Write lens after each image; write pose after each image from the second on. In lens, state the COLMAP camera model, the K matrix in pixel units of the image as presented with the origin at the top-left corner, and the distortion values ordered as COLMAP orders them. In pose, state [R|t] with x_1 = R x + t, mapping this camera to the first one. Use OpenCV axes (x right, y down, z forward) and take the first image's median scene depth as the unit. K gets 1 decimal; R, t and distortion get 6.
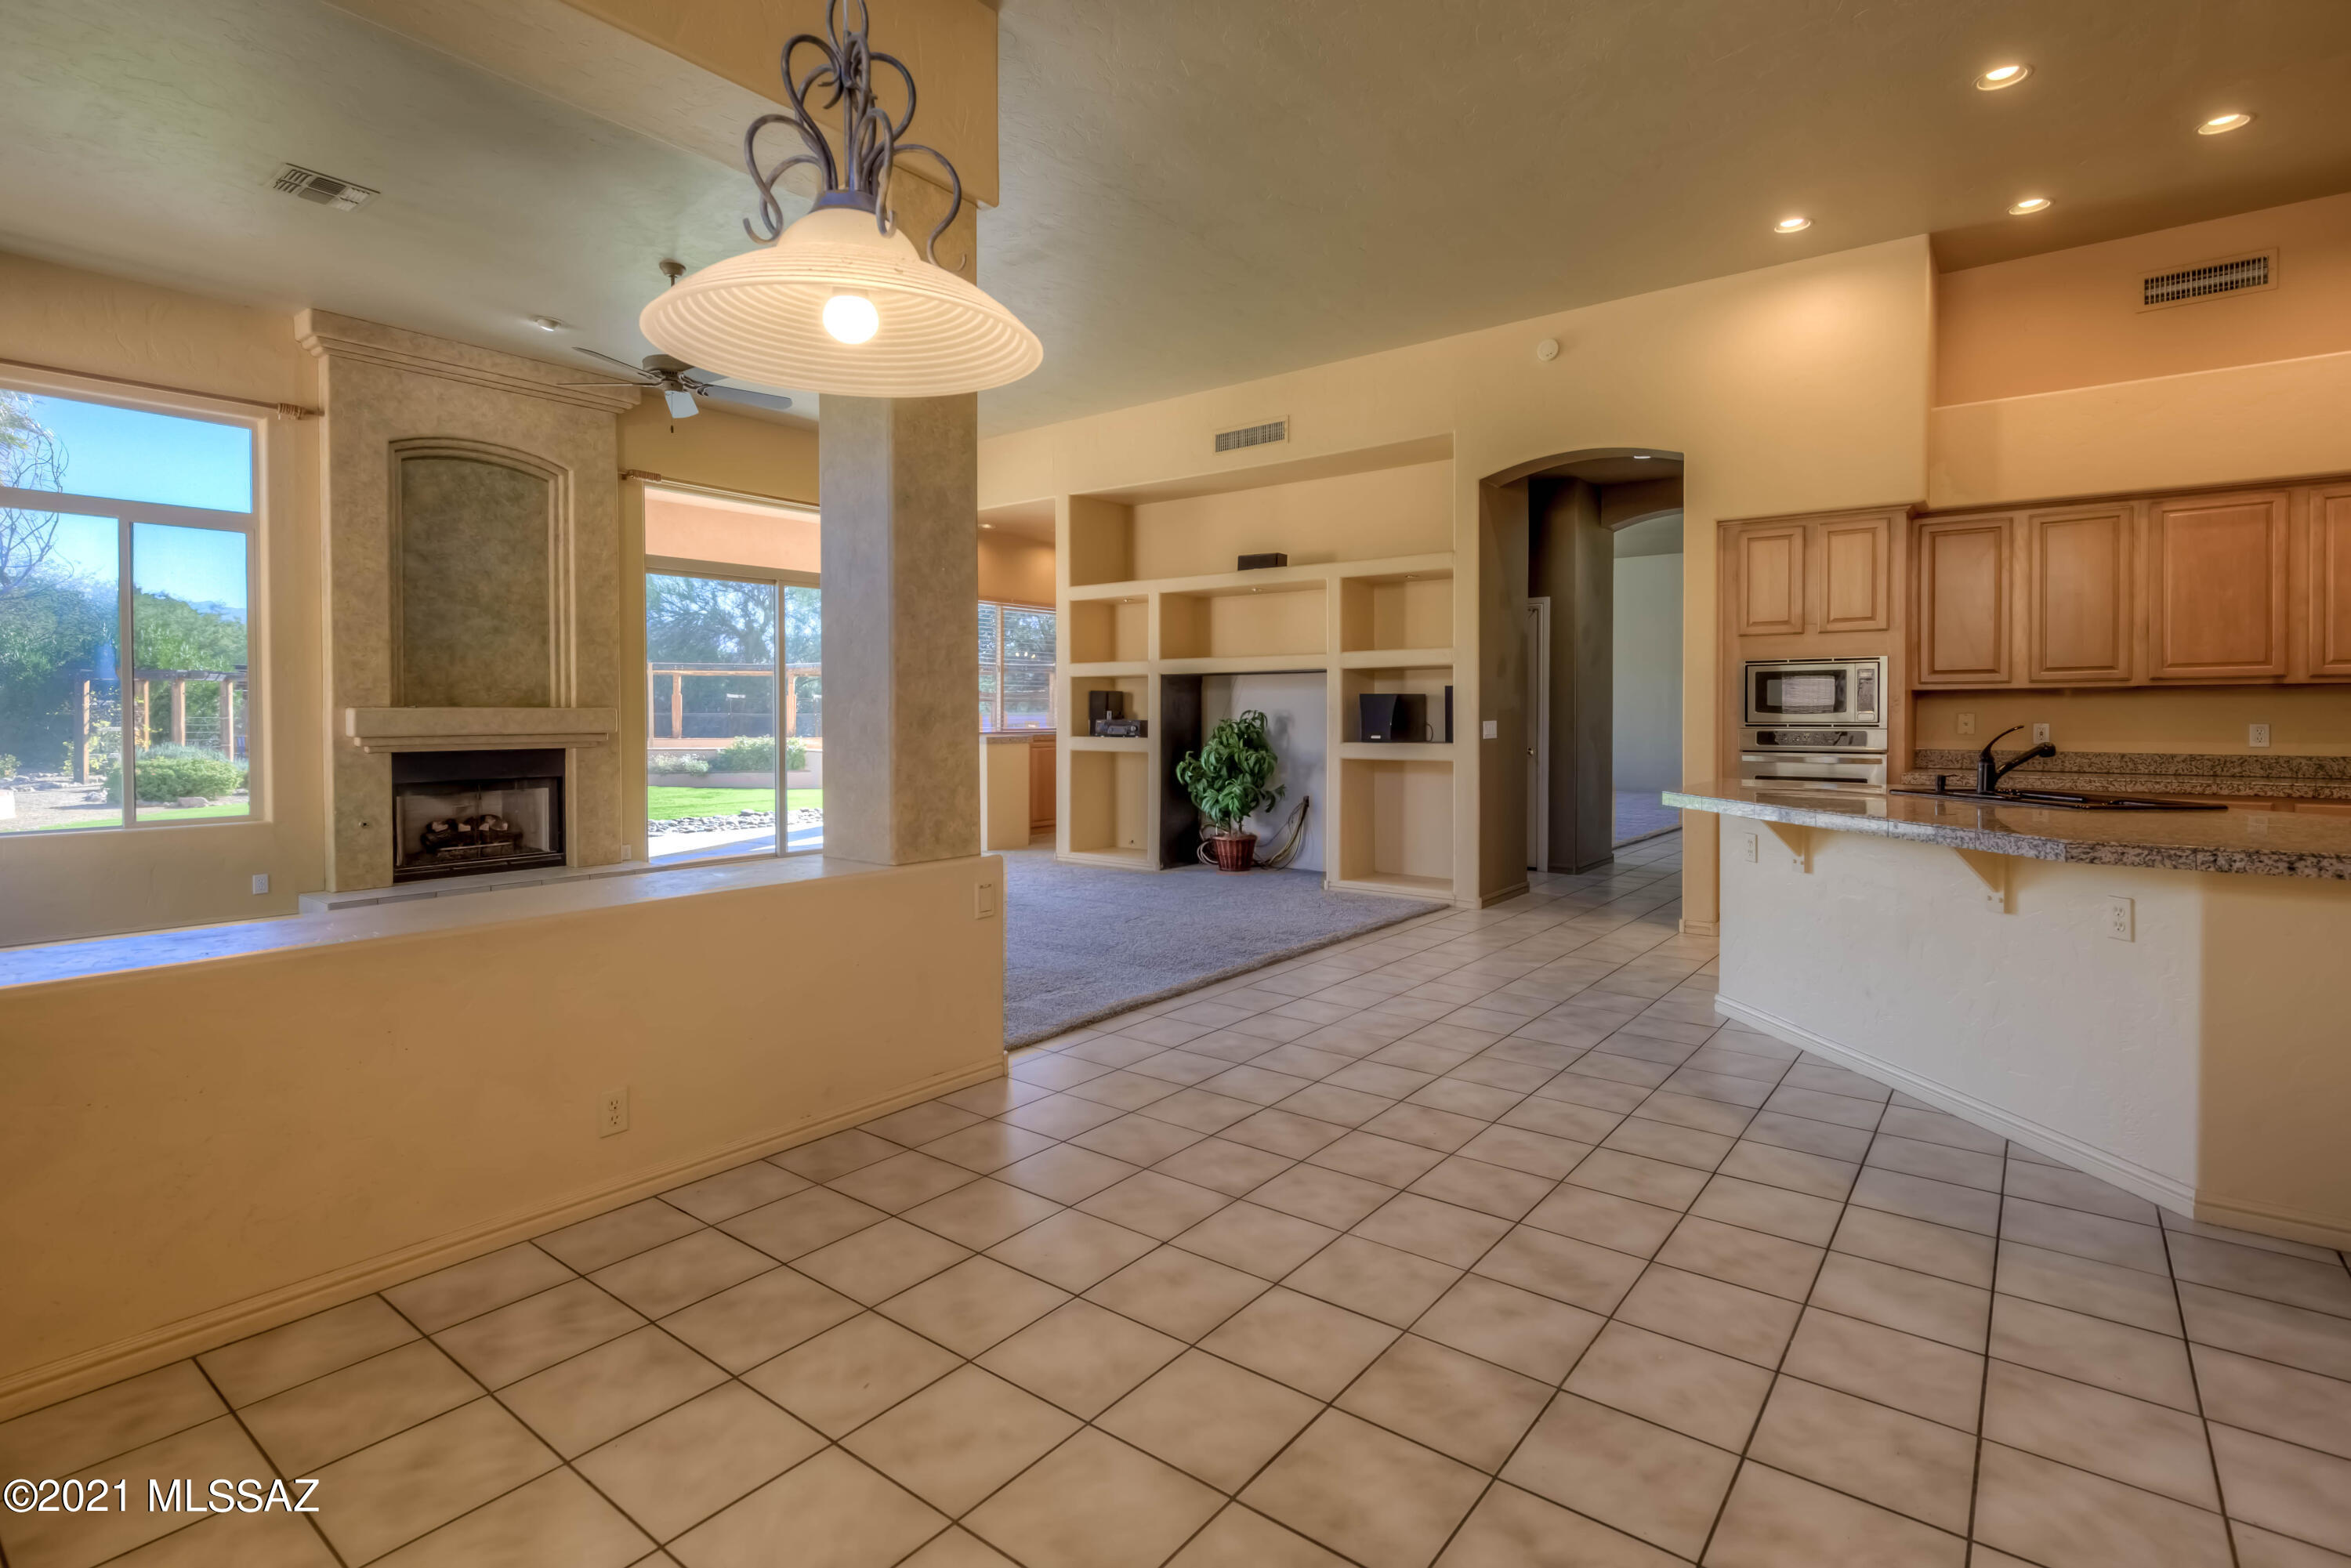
lens RADIAL K [[1126.4, 0, 1160.7], [0, 1126.4, 724.5], [0, 0, 1]] dist [0.001625, -0.000068]
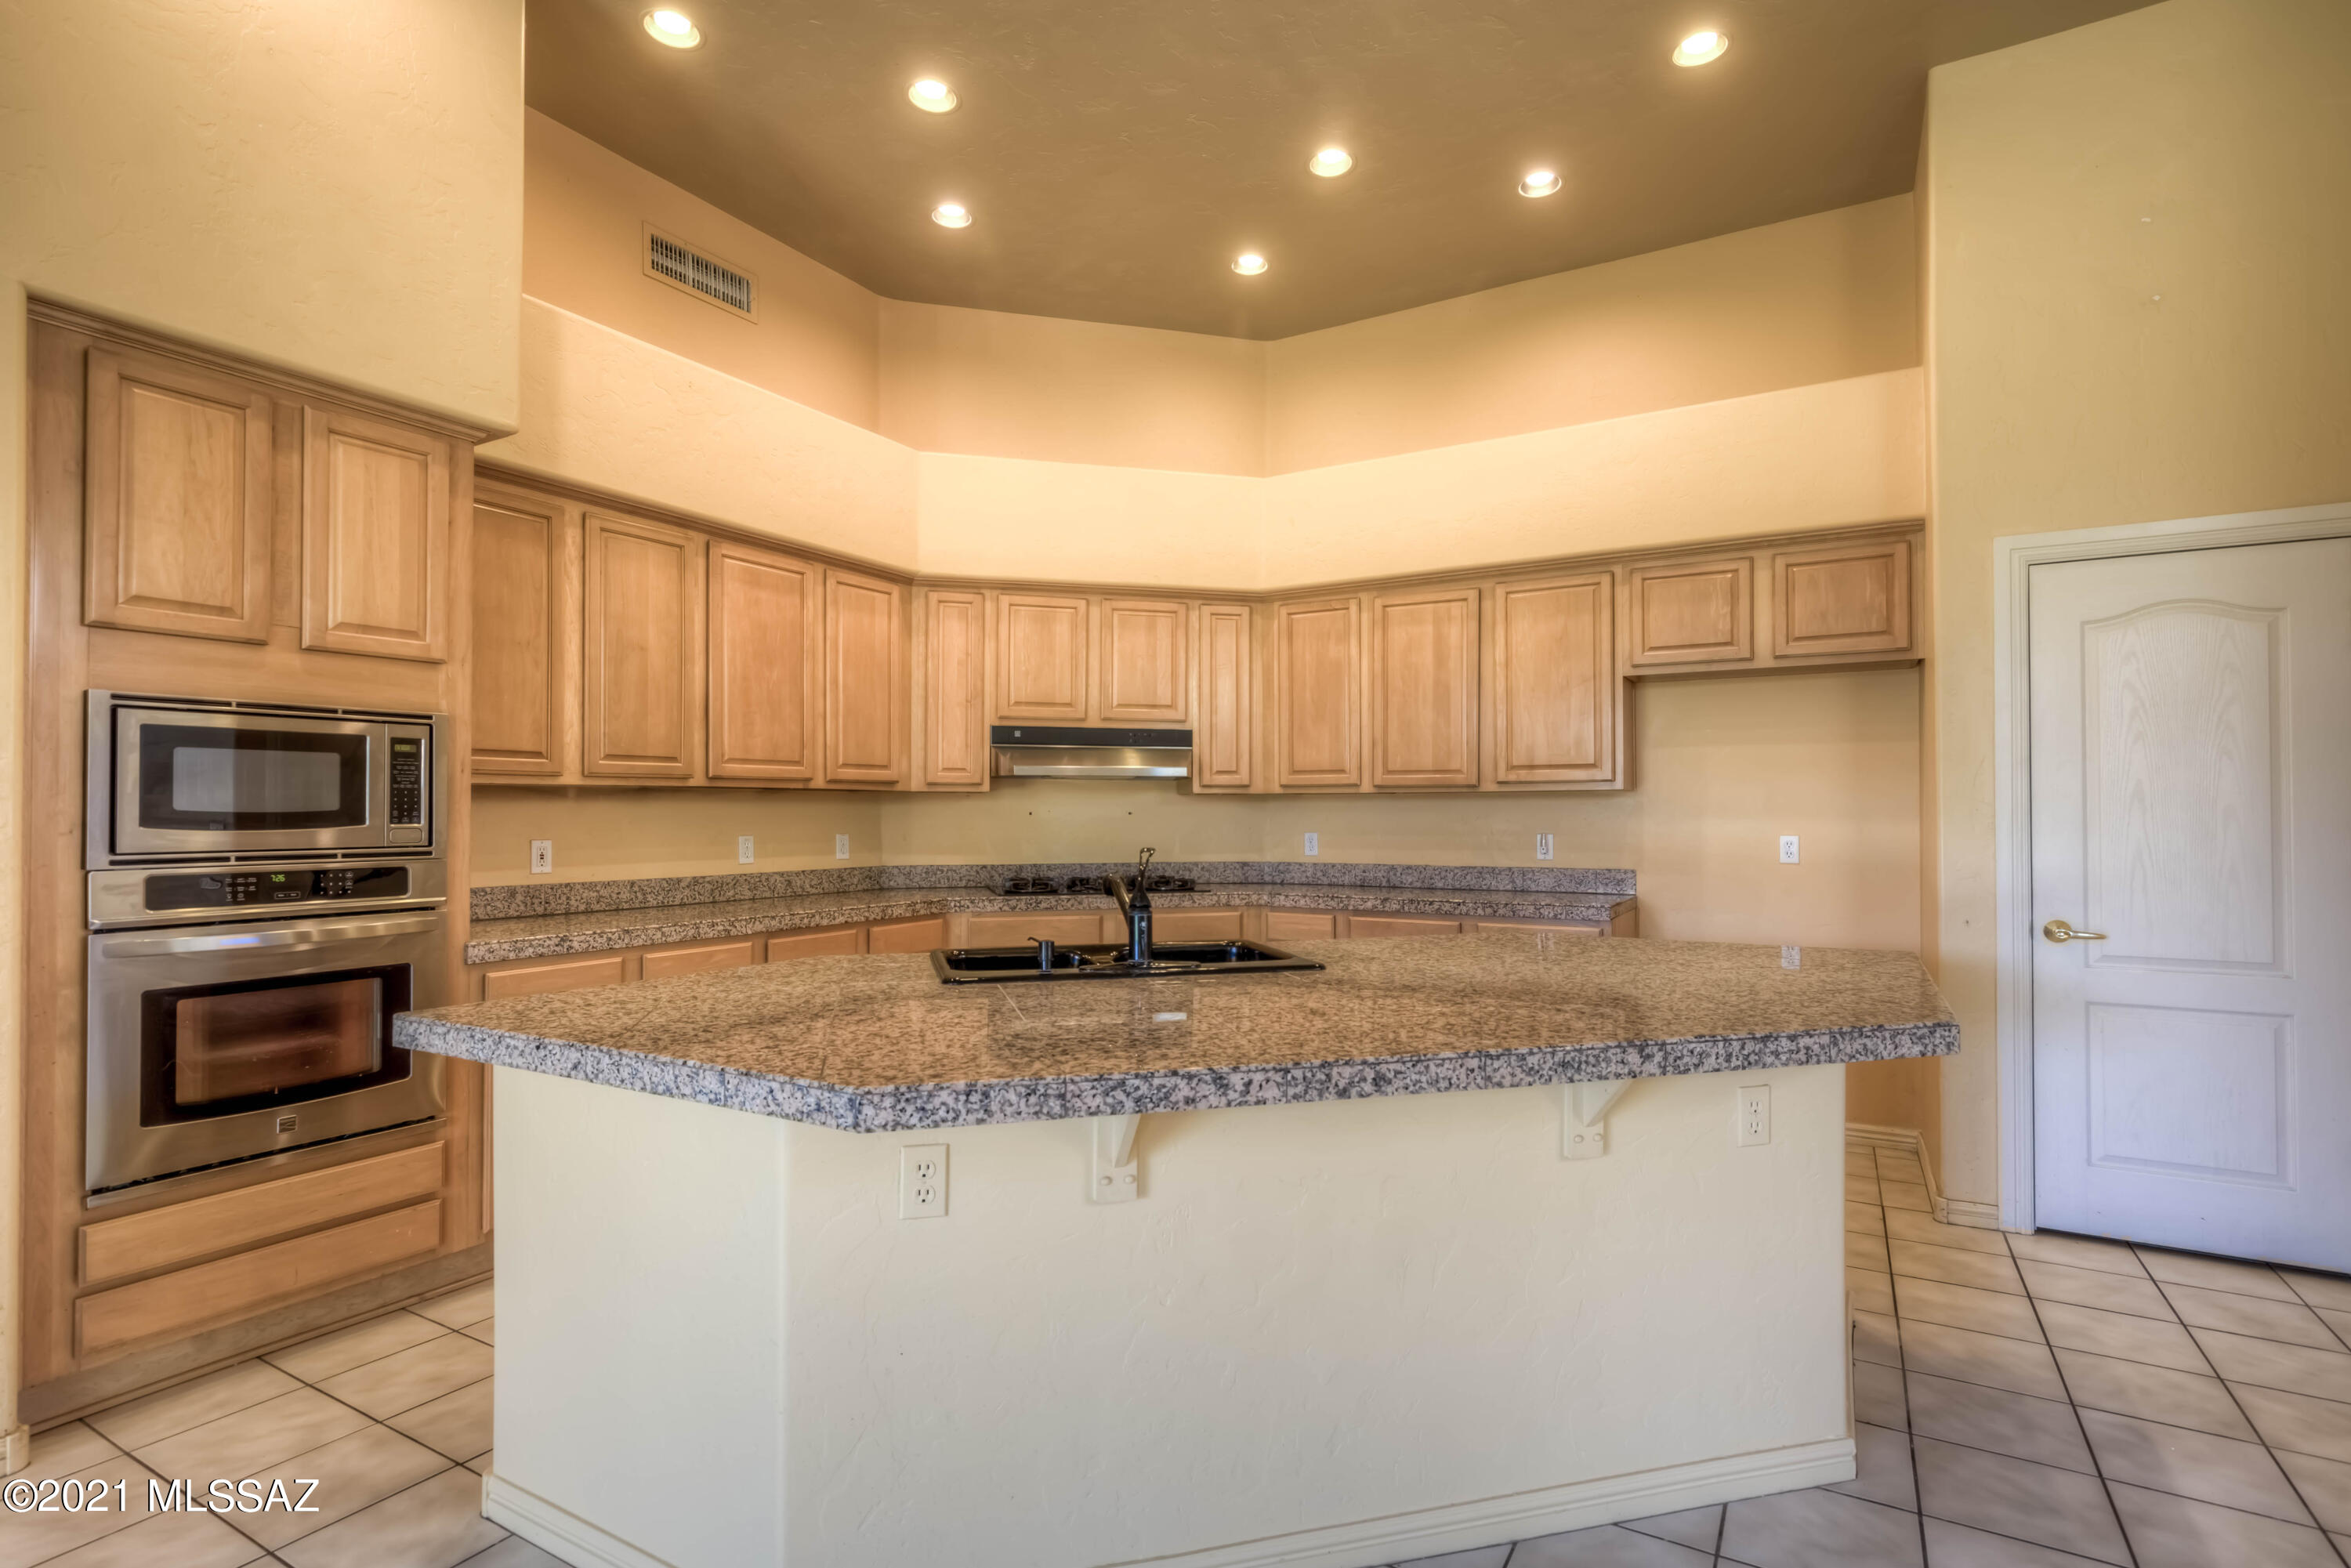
lens RADIAL K [[1127.4, 0, 1208.2], [0, 1127.4, 783.7], [0, 0, 1]] dist [0.000382, 0.000492]
pose [[-0.152869, 0.026411, 0.987893, 0.076070], [0.010155, 0.999632, -0.025154, -0.011025], [-0.988194, 0.006187, -0.153081, 0.606053]]
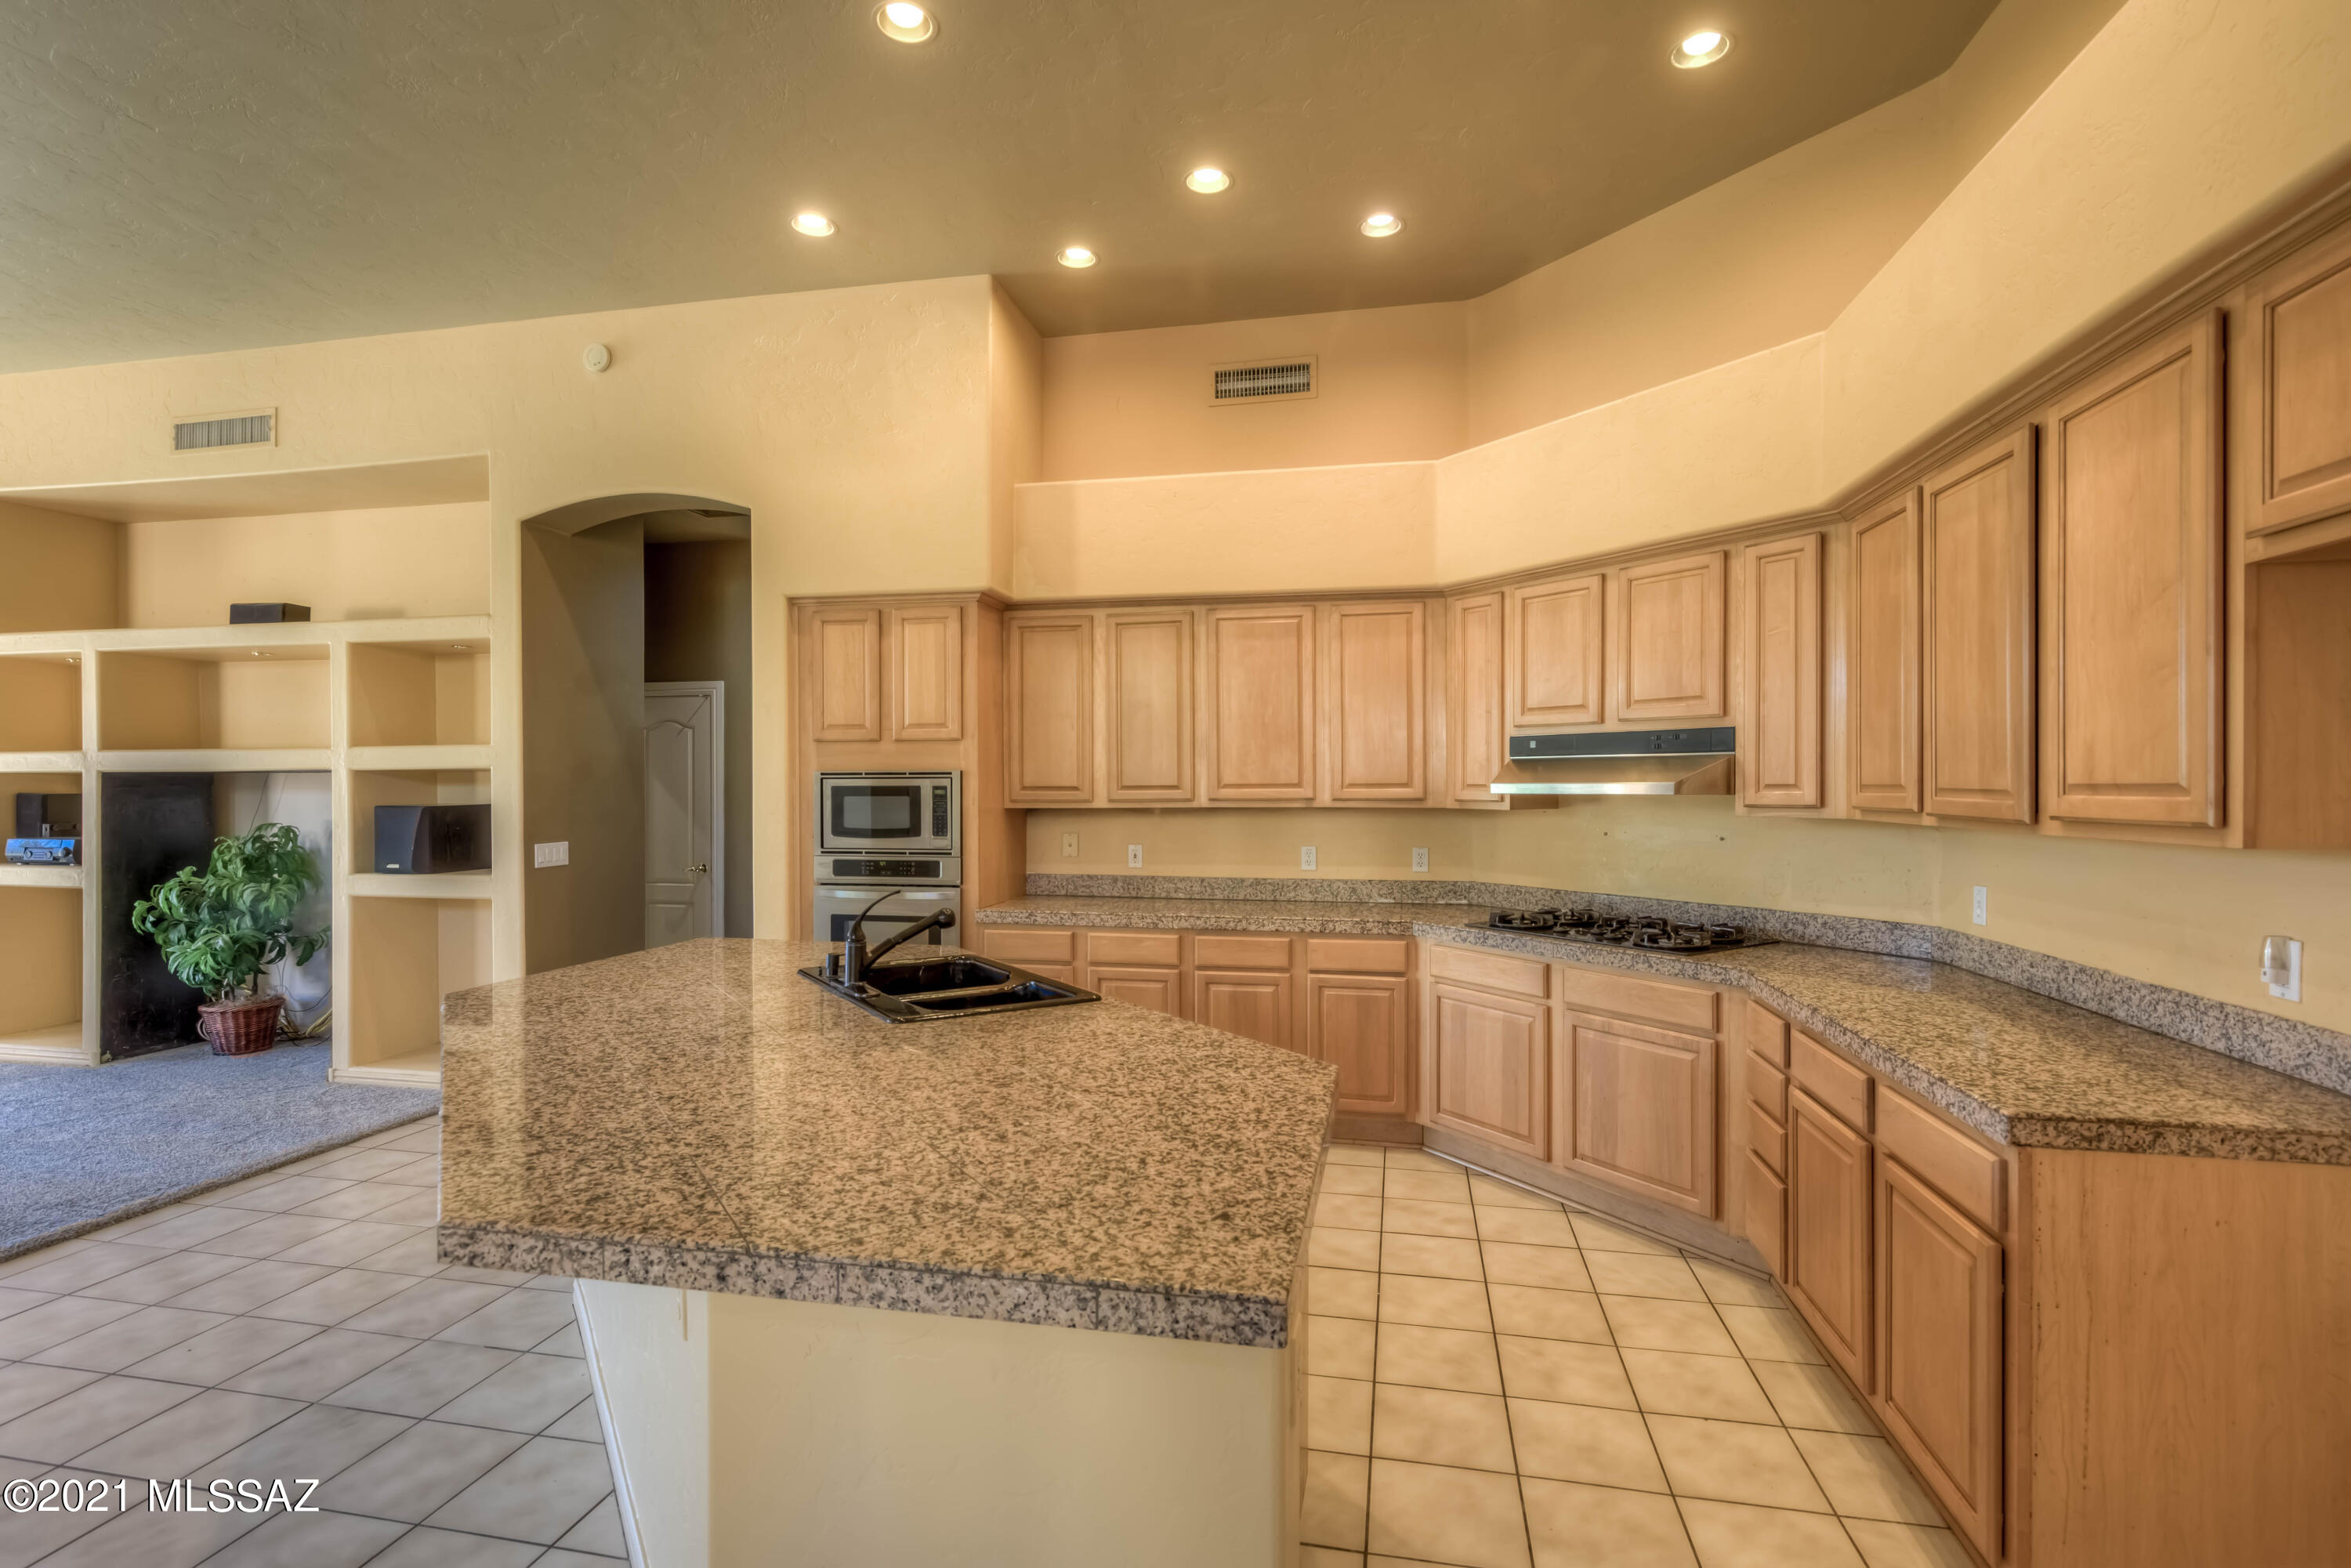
lens RADIAL K [[1090.0, 0, 1175.3], [0, 1090.0, 789.6], [0, 0, 1]] dist [-0.001151, 0.000030]
pose [[0.895989, -0.001850, 0.444072, 0.350176], [0.004586, 0.999977, -0.005087, -0.034298], [-0.444052, 0.006595, 0.895977, 0.164108]]
